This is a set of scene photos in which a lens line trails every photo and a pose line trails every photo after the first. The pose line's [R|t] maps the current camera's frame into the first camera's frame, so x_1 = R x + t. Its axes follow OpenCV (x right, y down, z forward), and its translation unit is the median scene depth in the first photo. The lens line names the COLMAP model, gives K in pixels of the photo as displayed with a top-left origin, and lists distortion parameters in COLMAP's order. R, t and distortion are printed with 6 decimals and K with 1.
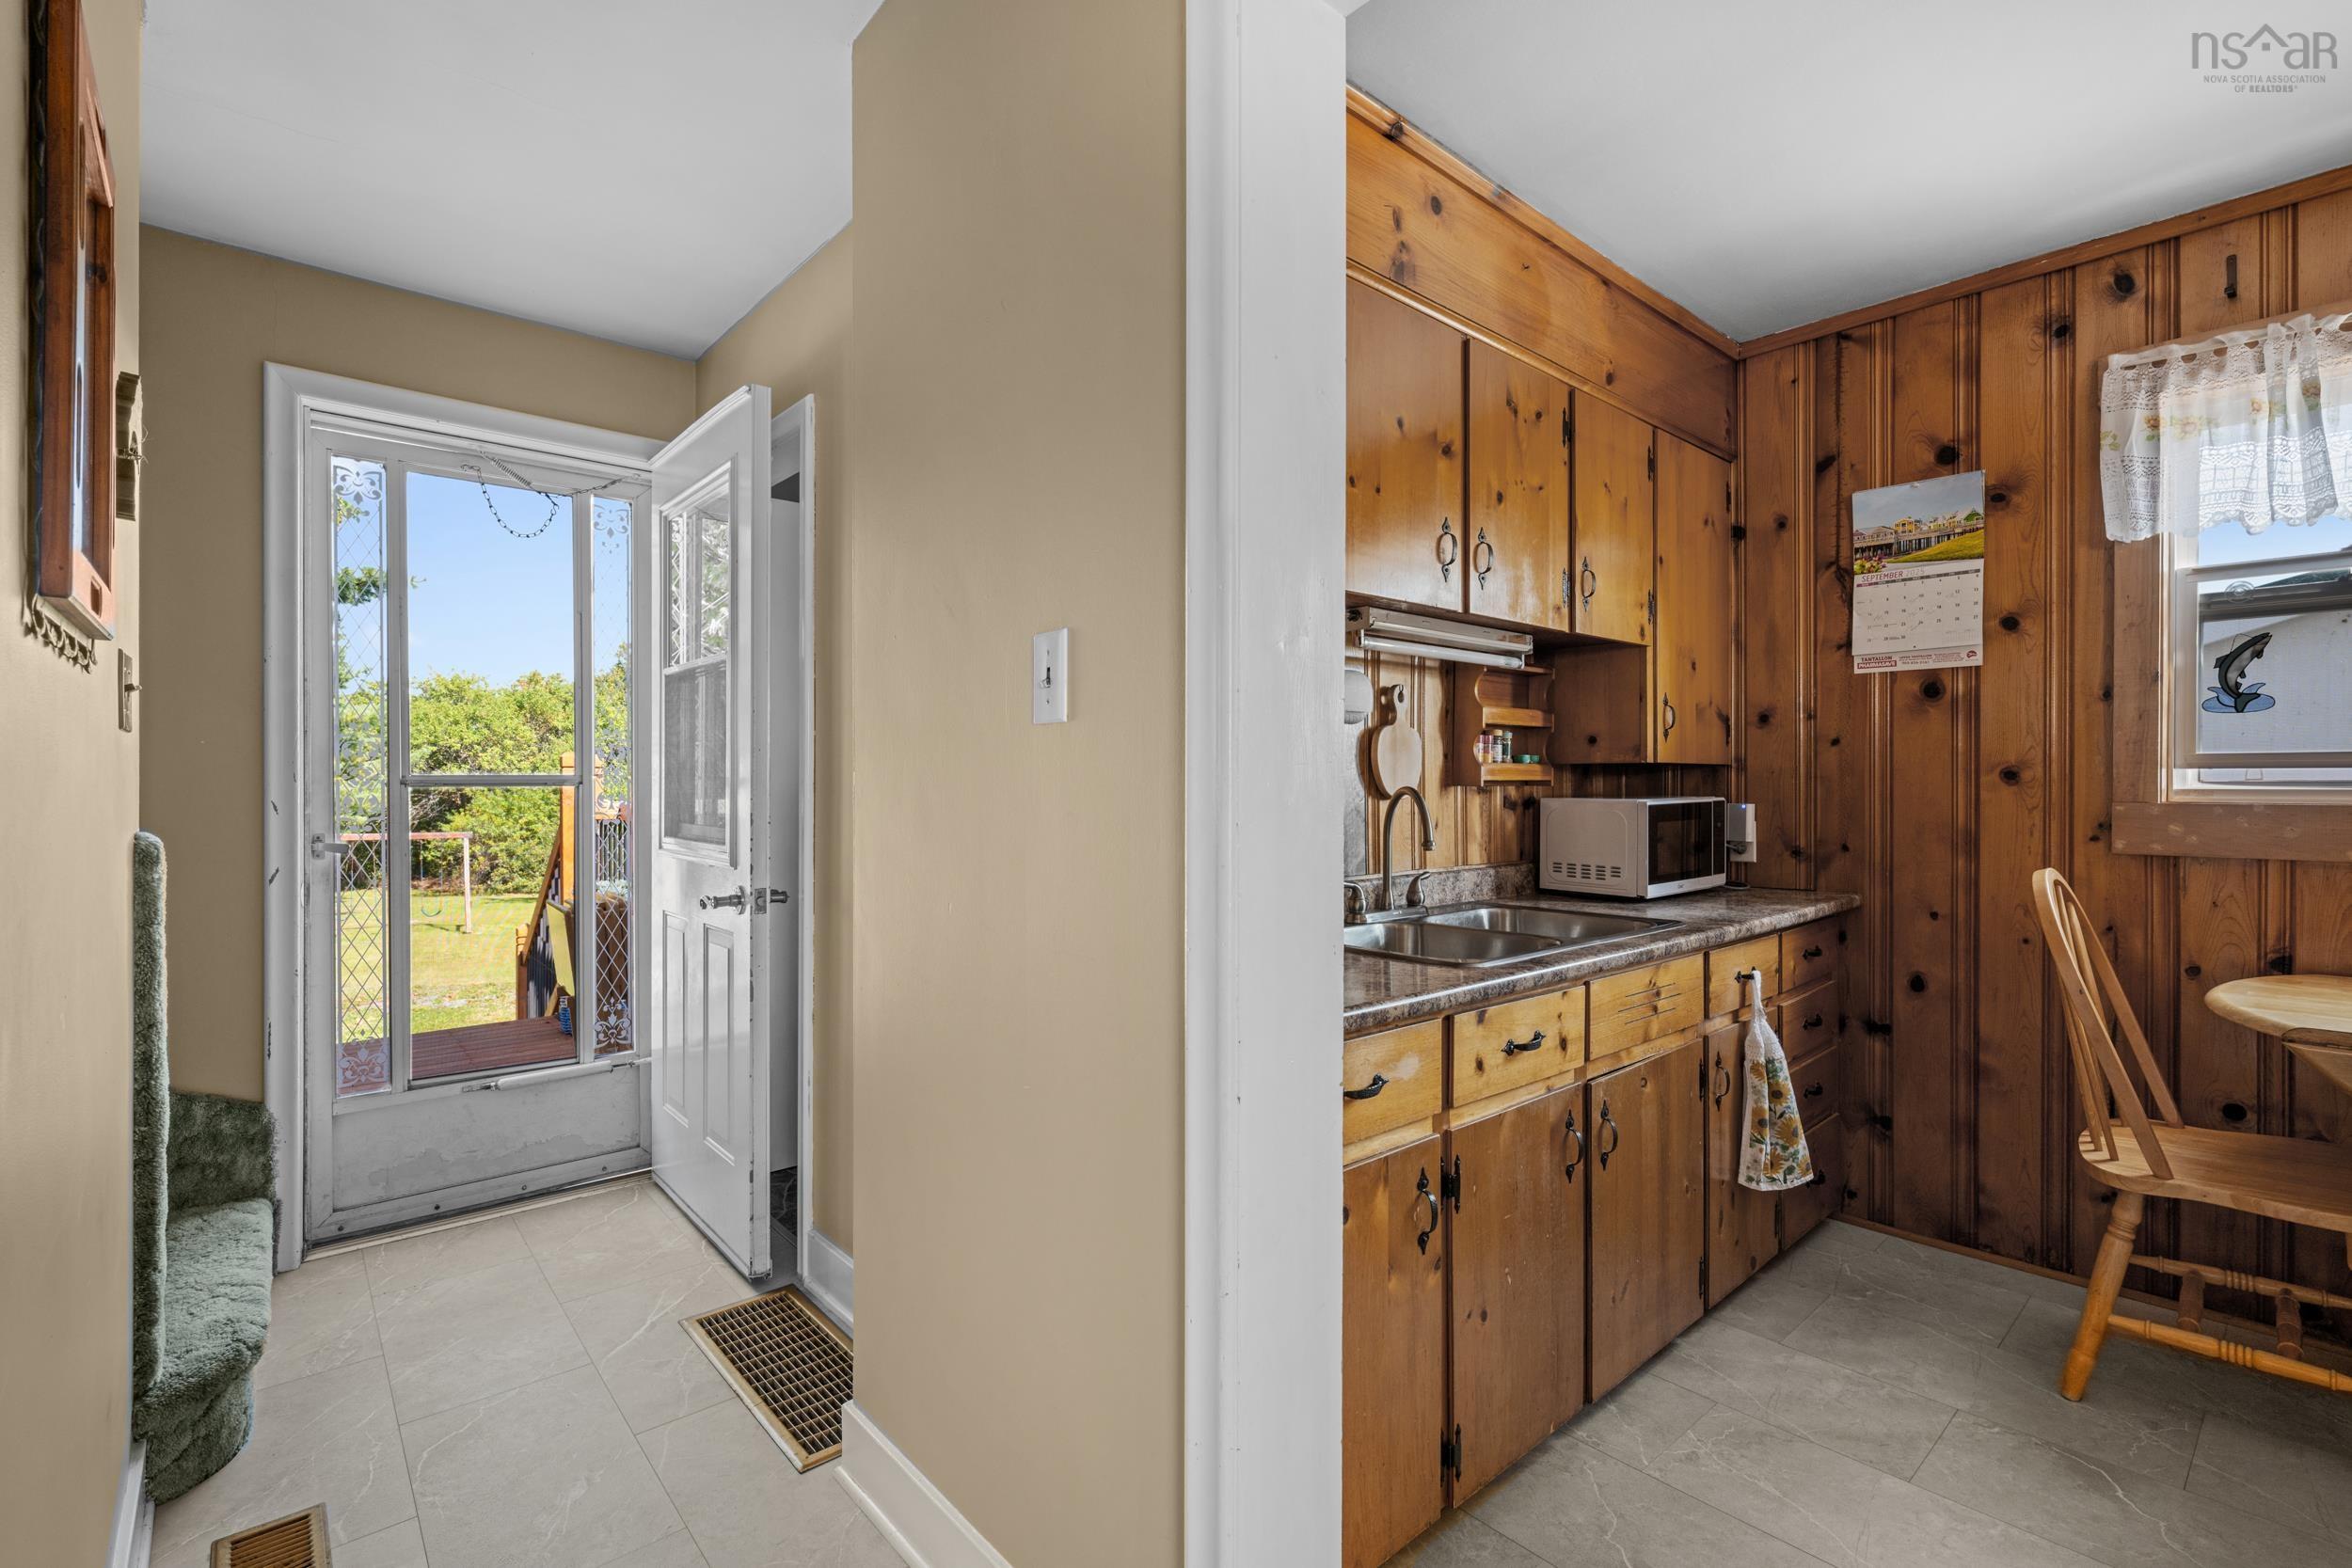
lens RADIAL K [[1046.8, 0, 1172.5], [0, 1046.8, 789.9], [0, 0, 1]] dist [-0.002715, 0.001053]
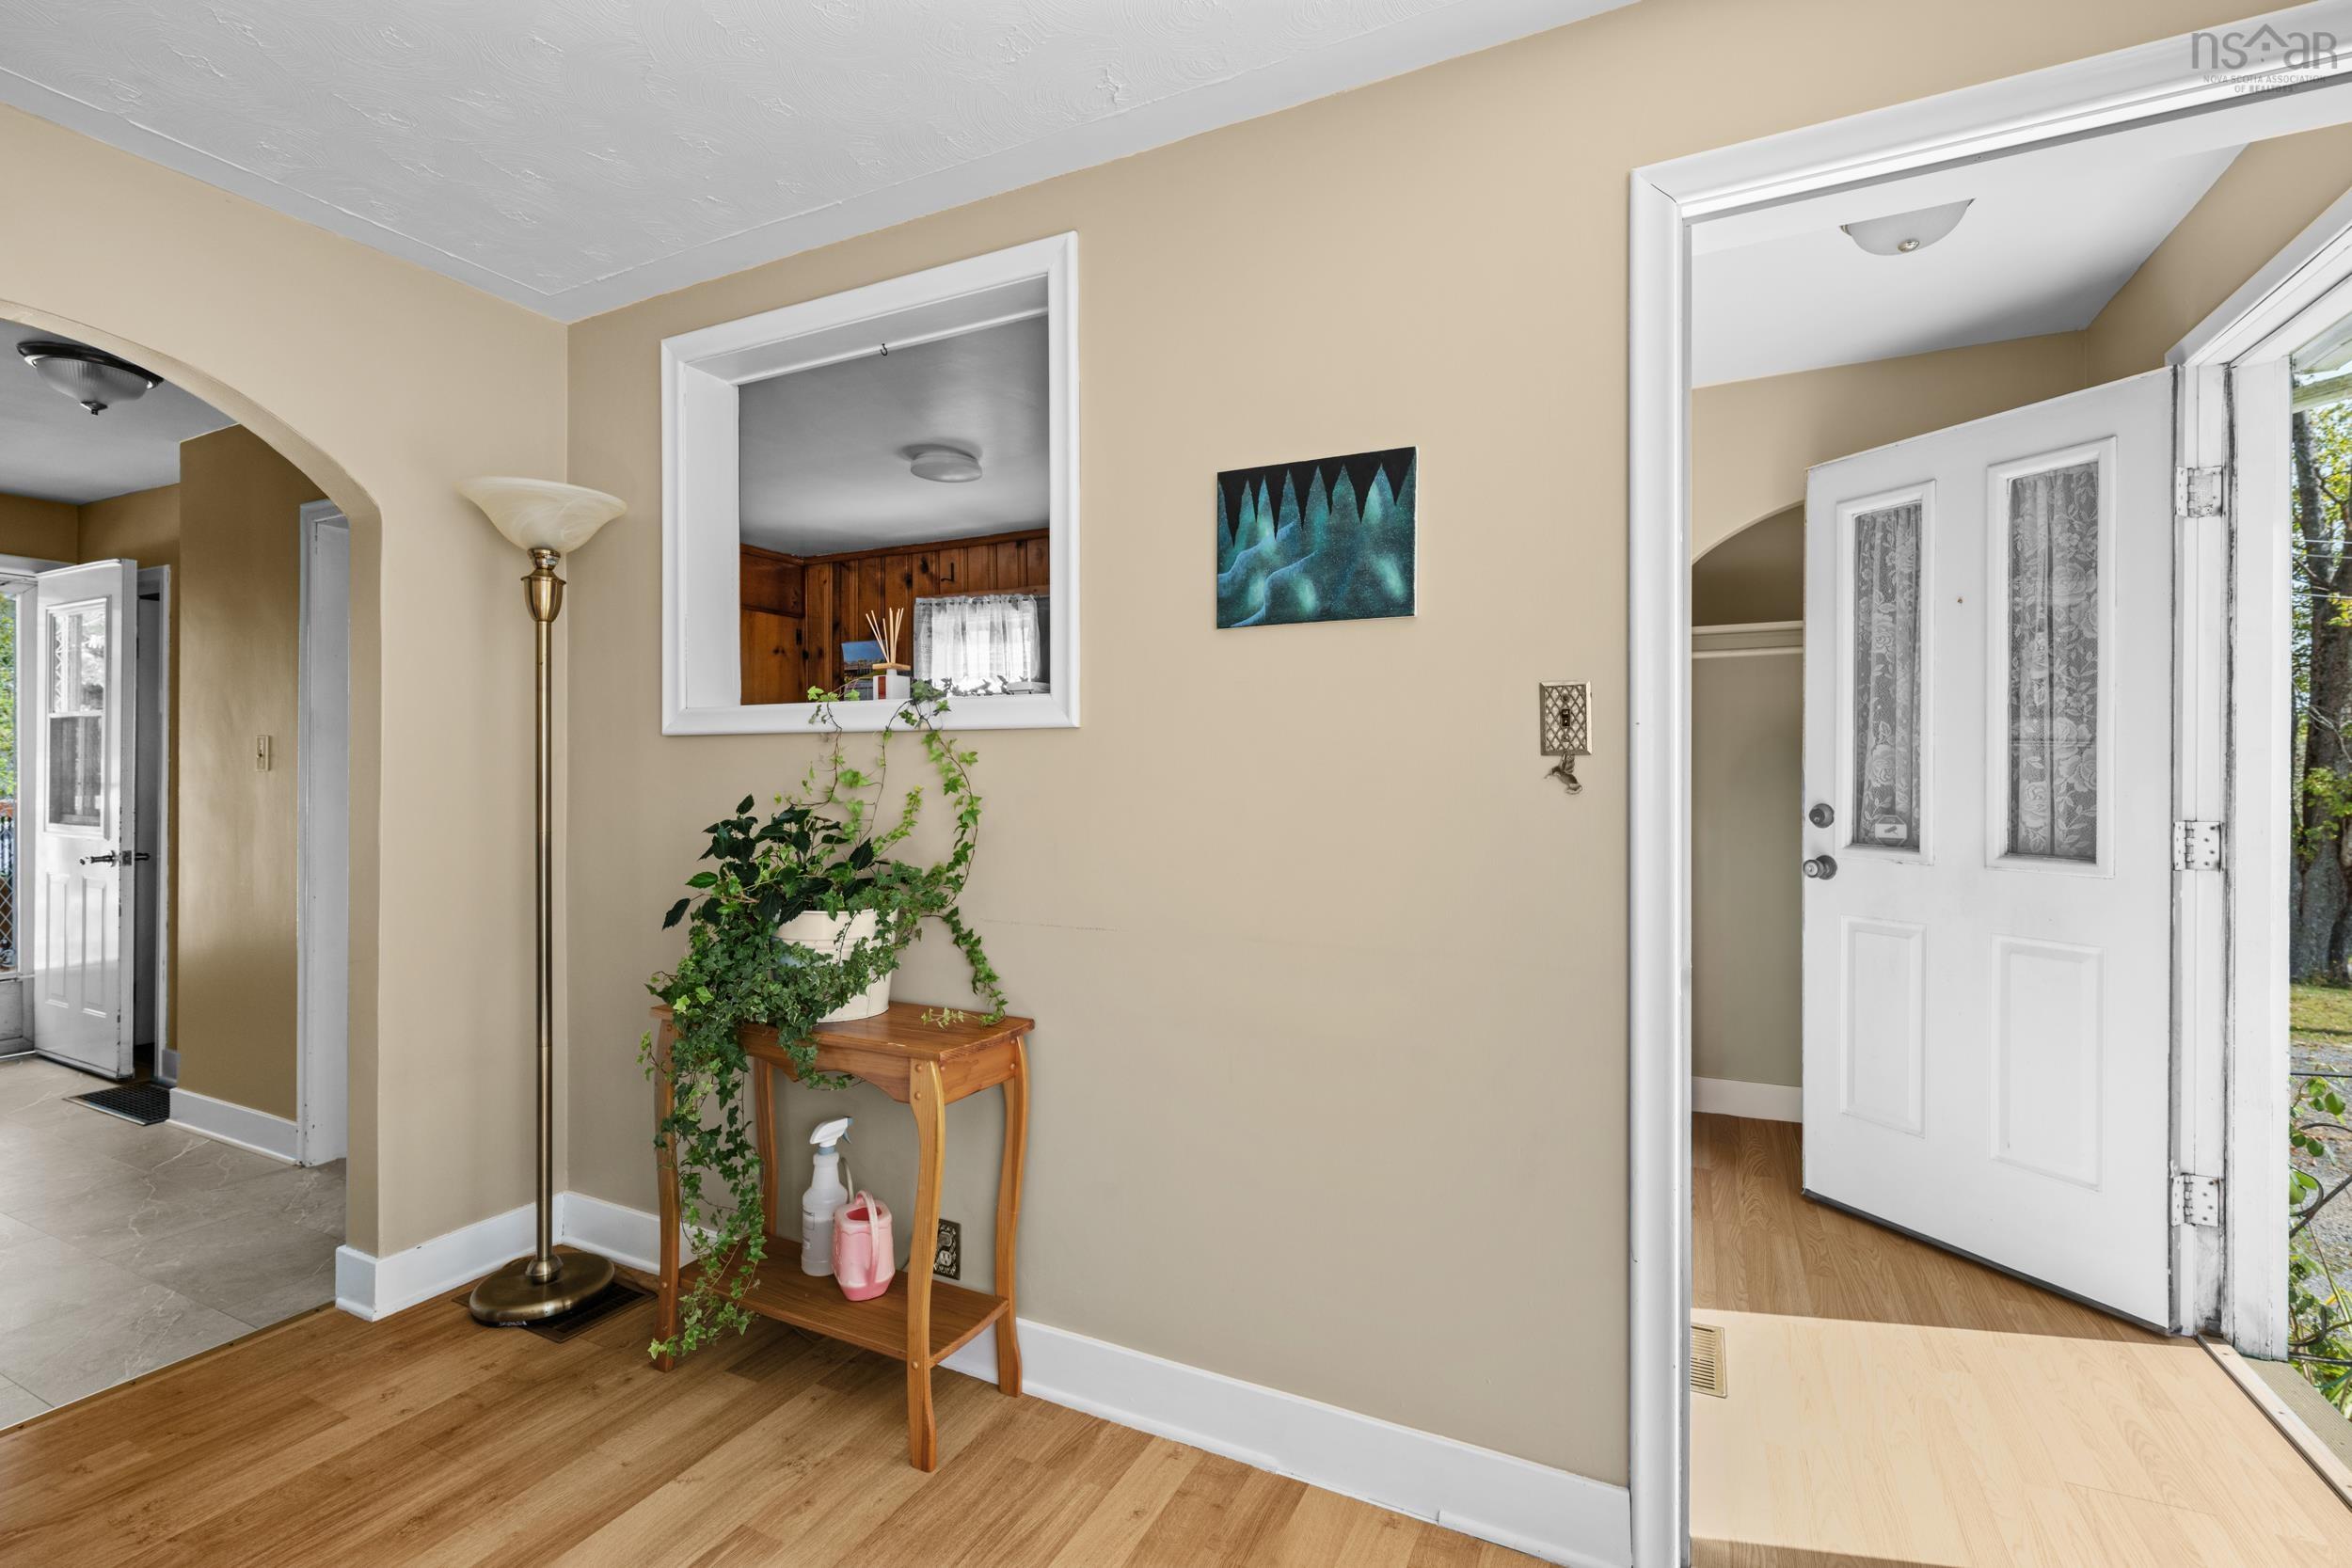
lens RADIAL K [[1046.8, 0, 1151.1], [0, 1046.8, 784.7], [0, 0, 1]] dist [-0.002715, 0.001053]
pose [[0.926637, 0.003294, 0.375942, 0.521030], [-0.002455, 0.999993, -0.002712, -0.013845], [-0.375949, 0.001590, 0.926639, -1.227752]]
